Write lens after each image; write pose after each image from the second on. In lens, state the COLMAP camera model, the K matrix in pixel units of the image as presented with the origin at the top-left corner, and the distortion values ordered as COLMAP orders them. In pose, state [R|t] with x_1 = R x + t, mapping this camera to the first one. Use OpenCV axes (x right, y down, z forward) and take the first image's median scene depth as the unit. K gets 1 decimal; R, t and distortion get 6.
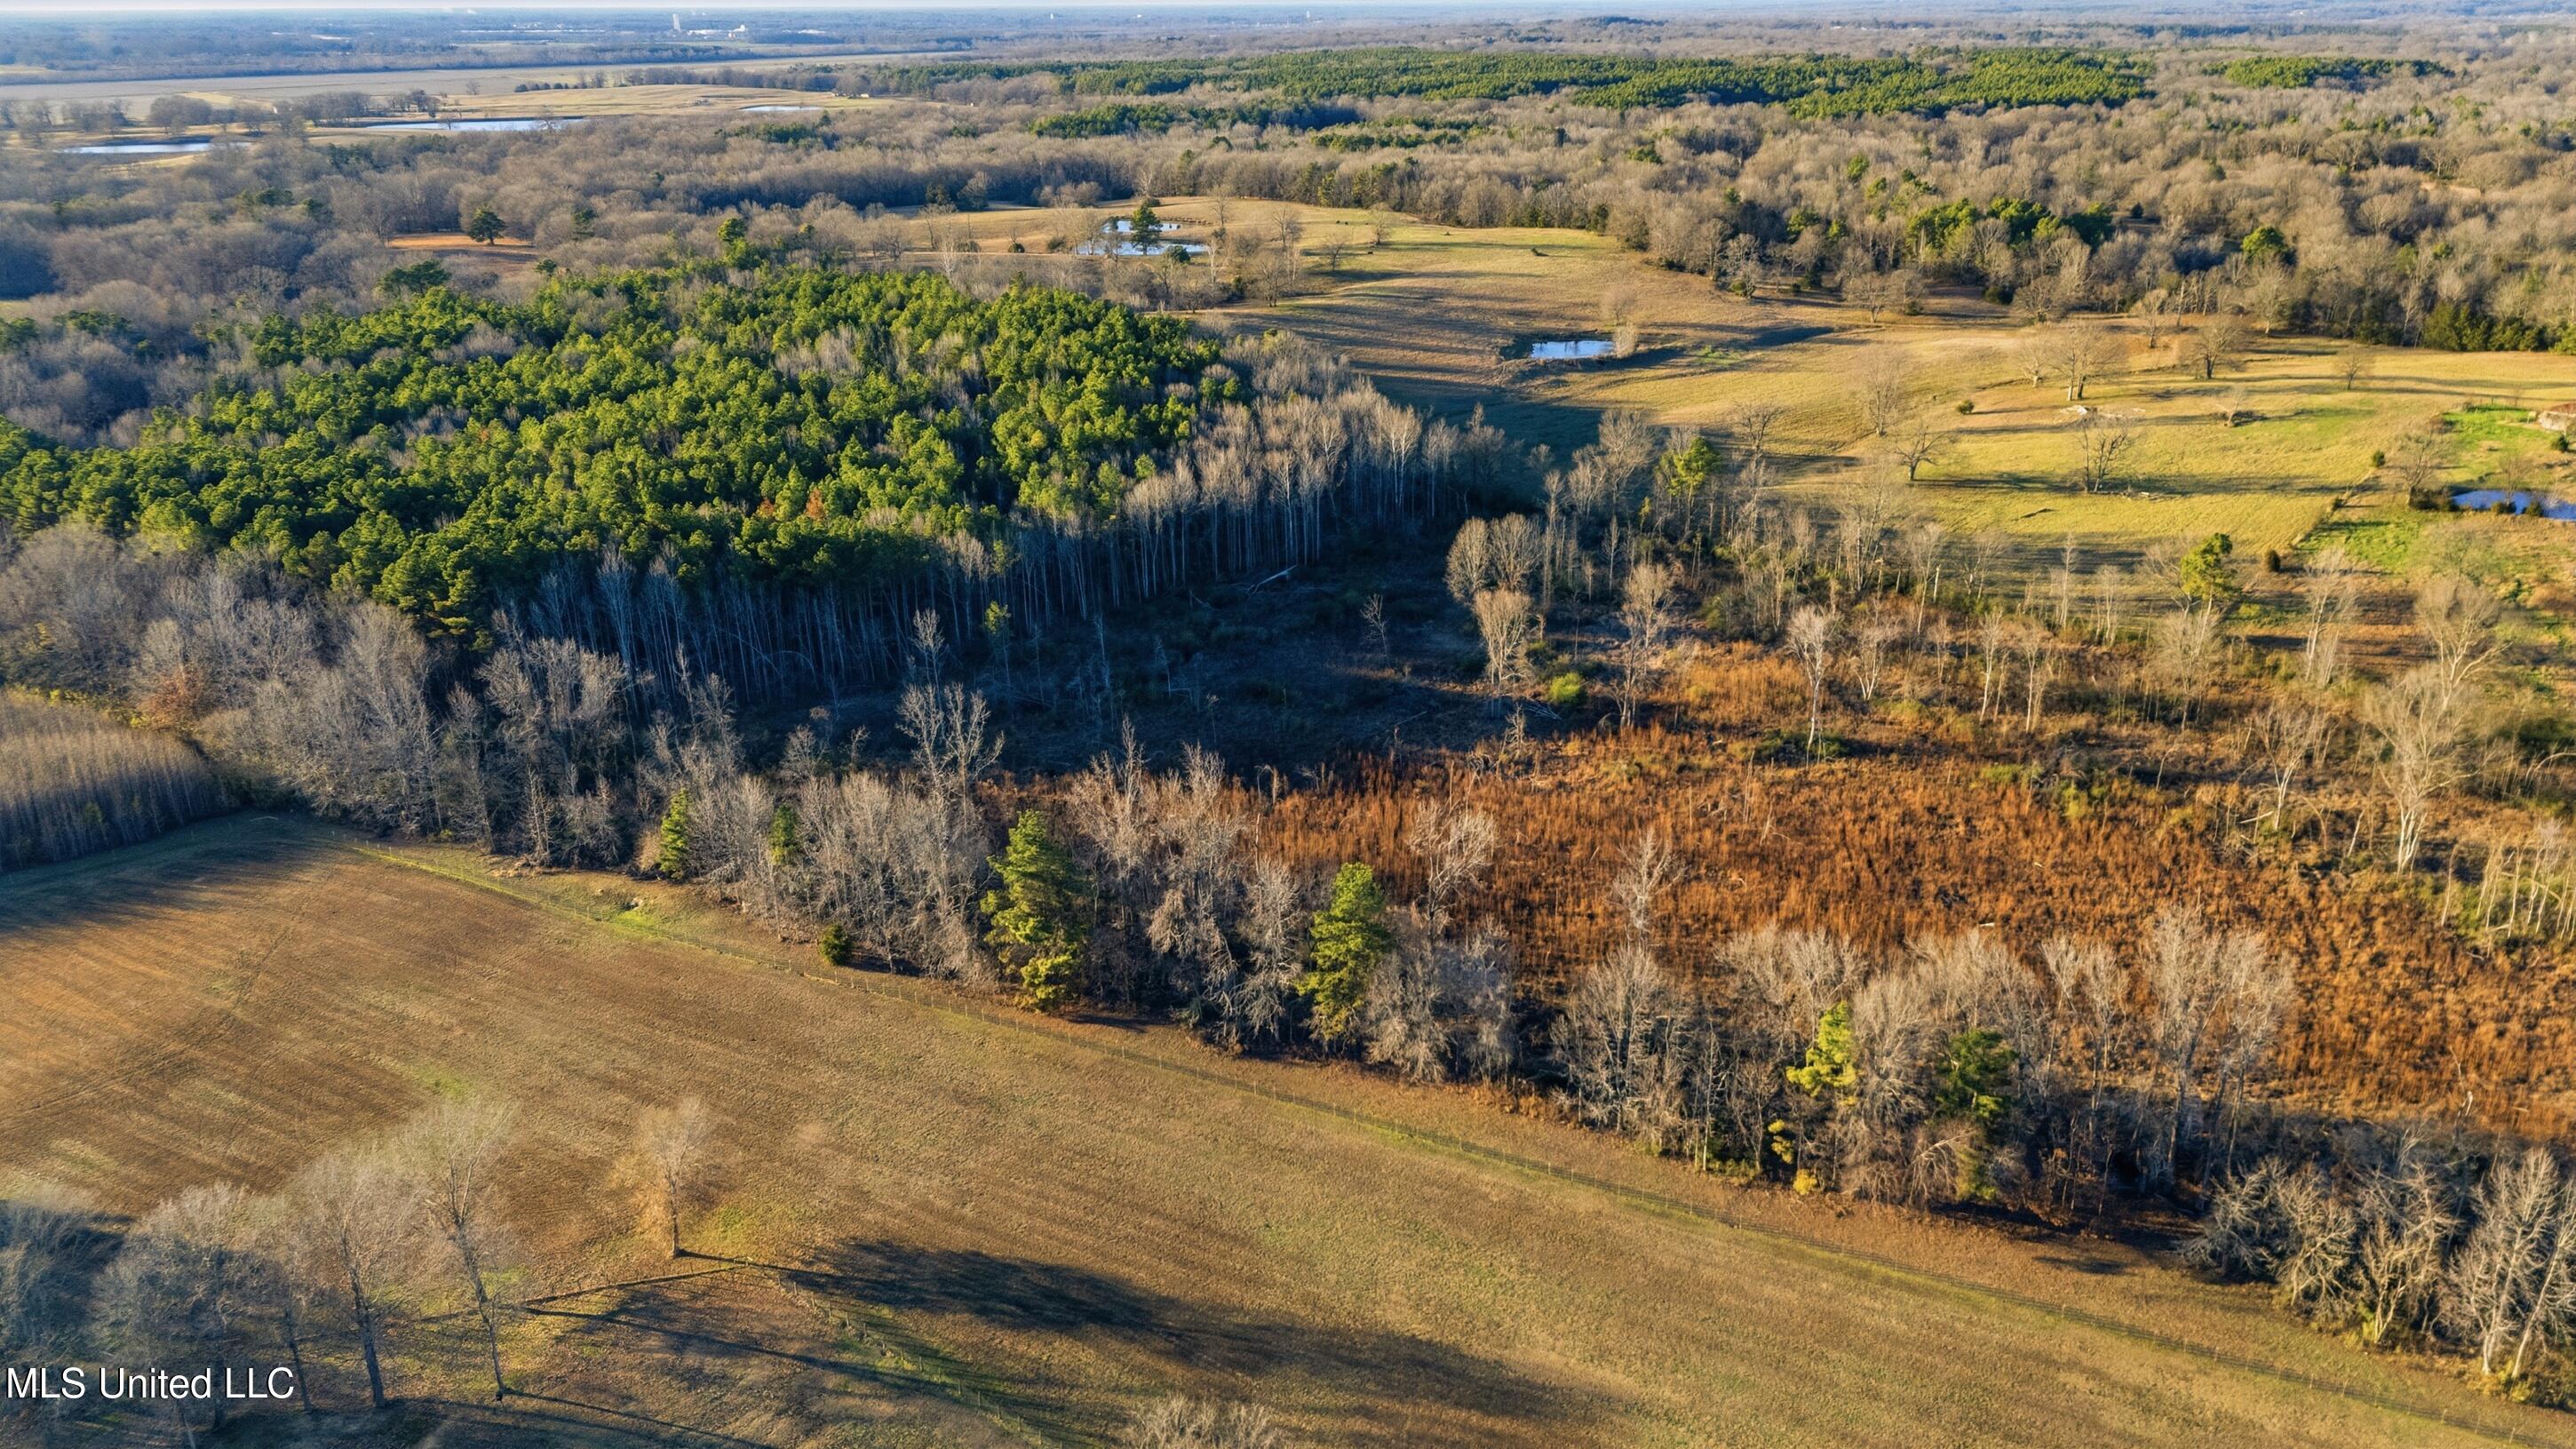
lens RADIAL K [[1871.9, 0, 1287.5], [0, 1871.9, 738.2], [0, 0, 1]] dist [0.056601, -0.046654]
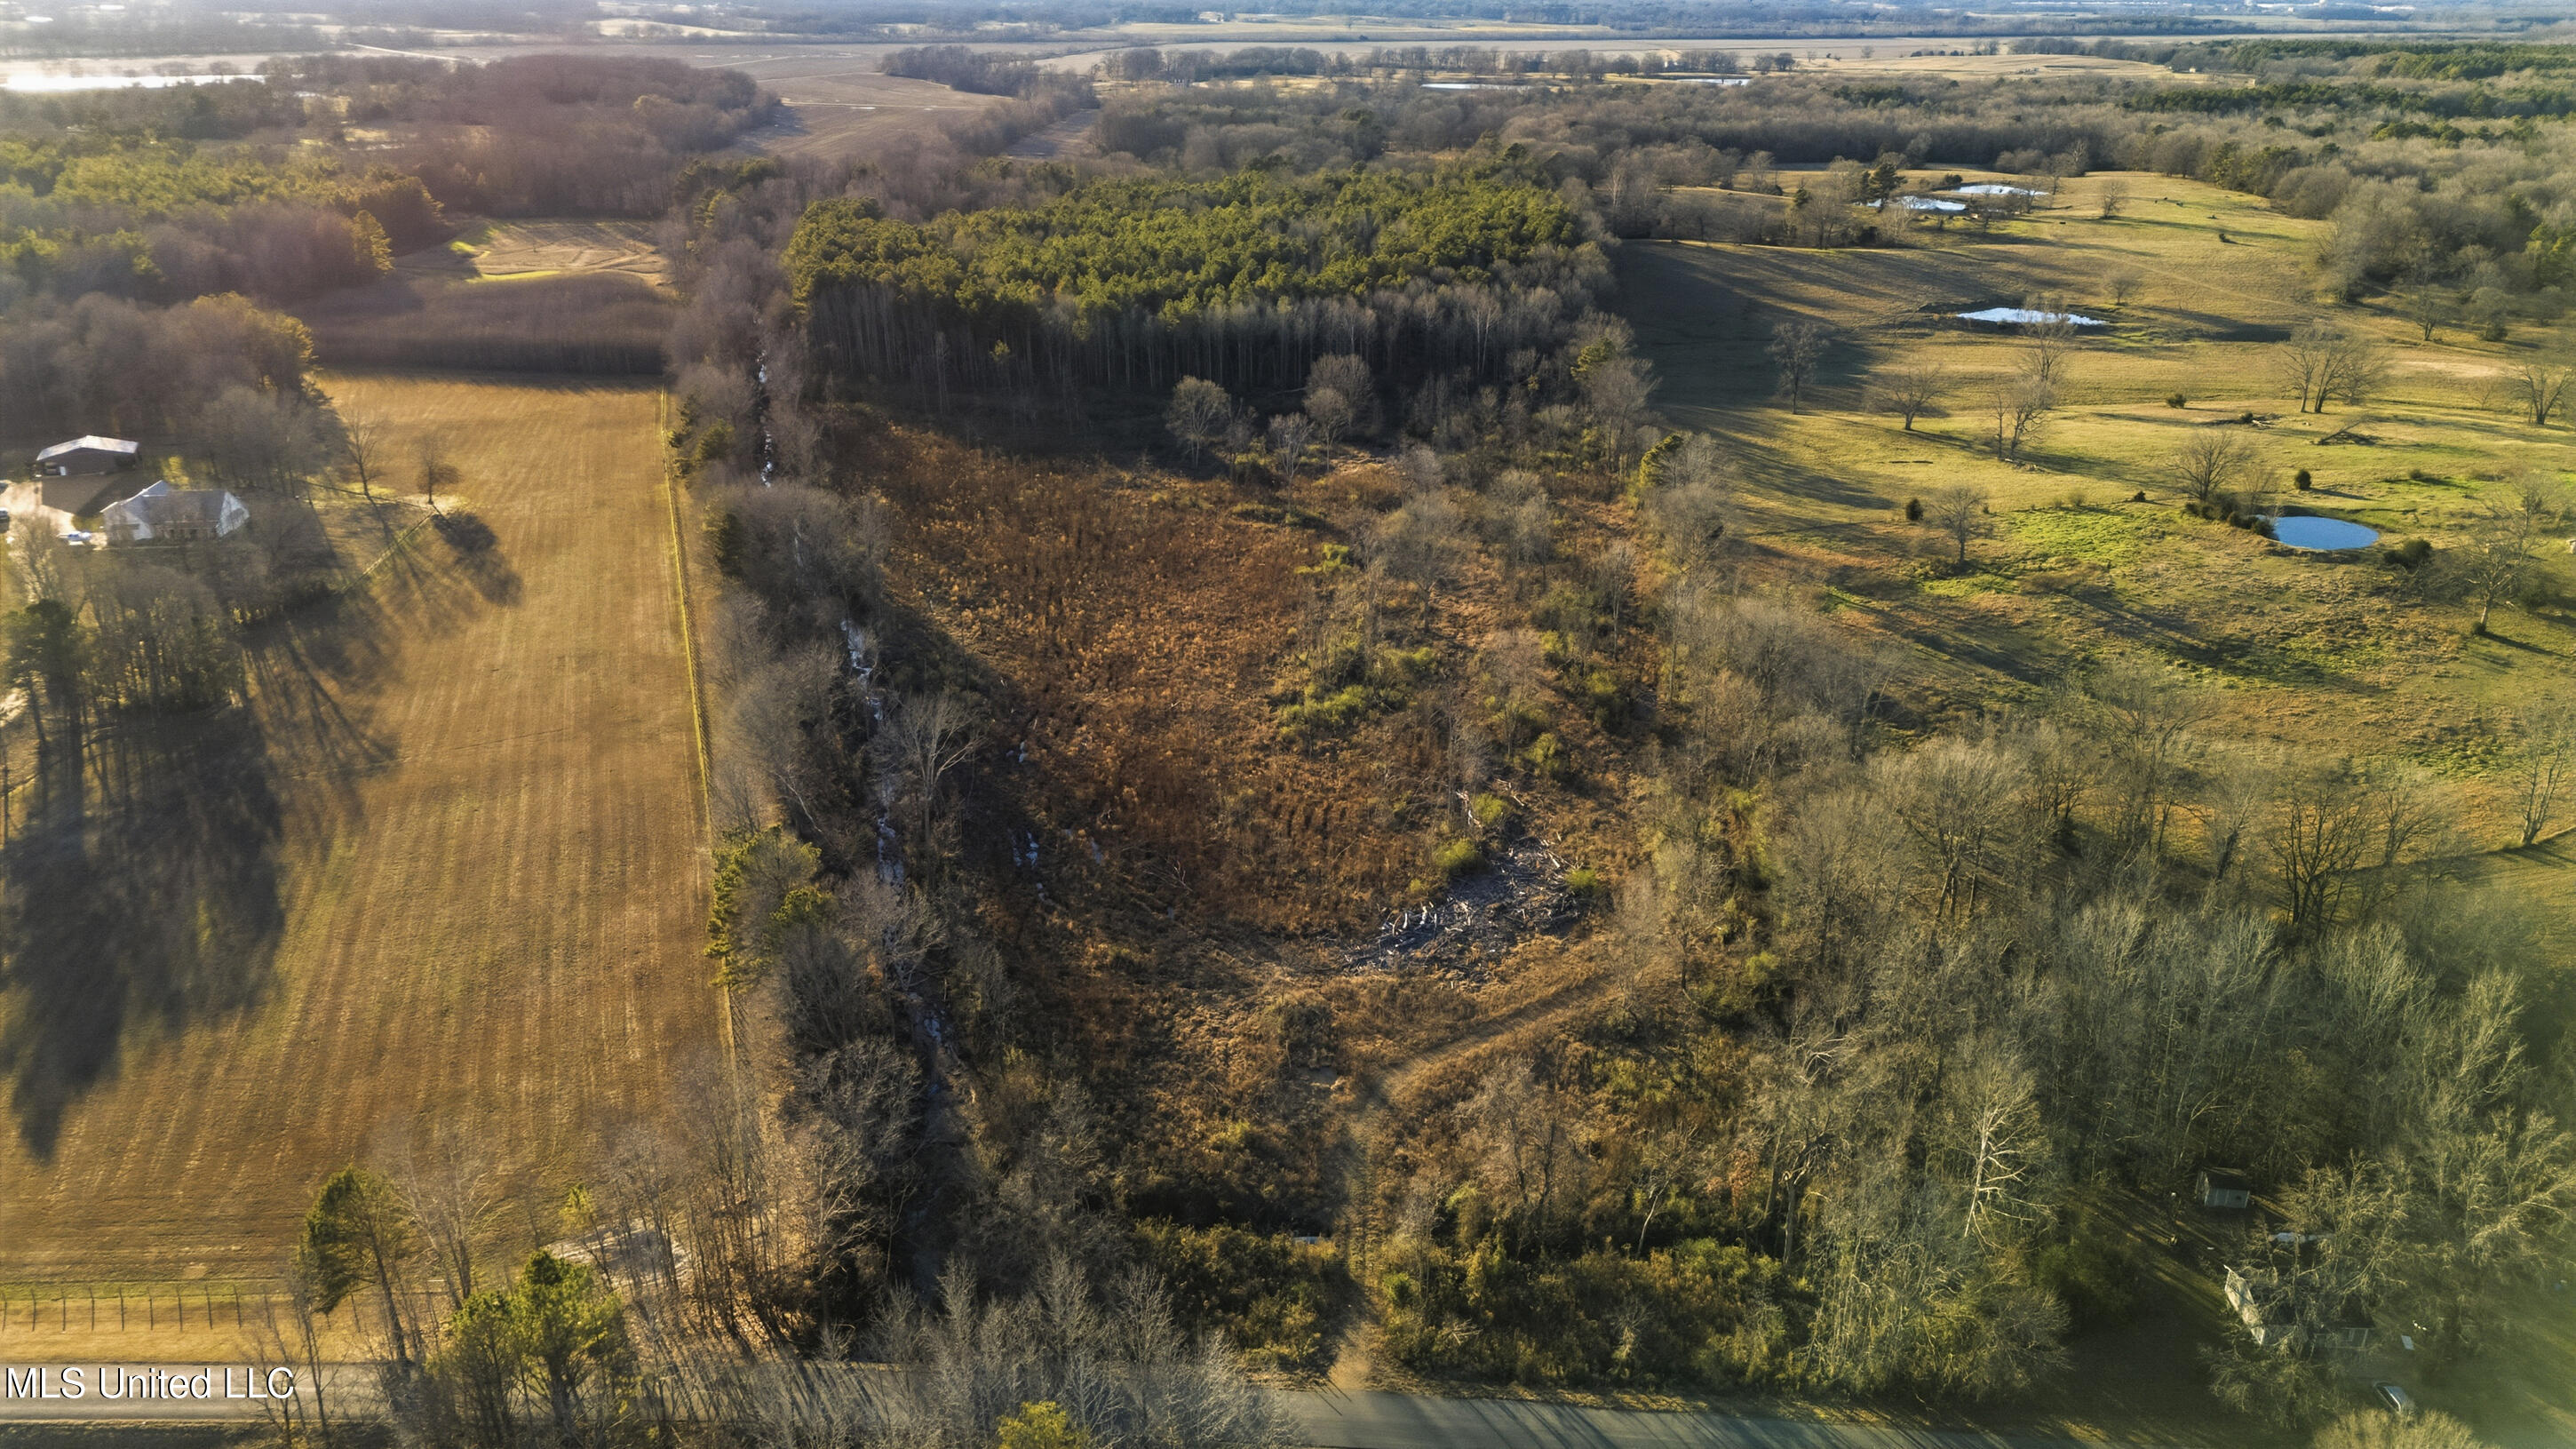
lens RADIAL K [[1865.3, 0, 1282.0], [0, 1865.3, 712.2], [0, 0, 1]] dist [0.061010, -0.052761]
pose [[0.717057, 0.268297, -0.643309, 1.052945], [-0.267216, 0.958245, 0.101795, 0.004404], [0.643759, 0.098909, 0.758809, -0.026021]]
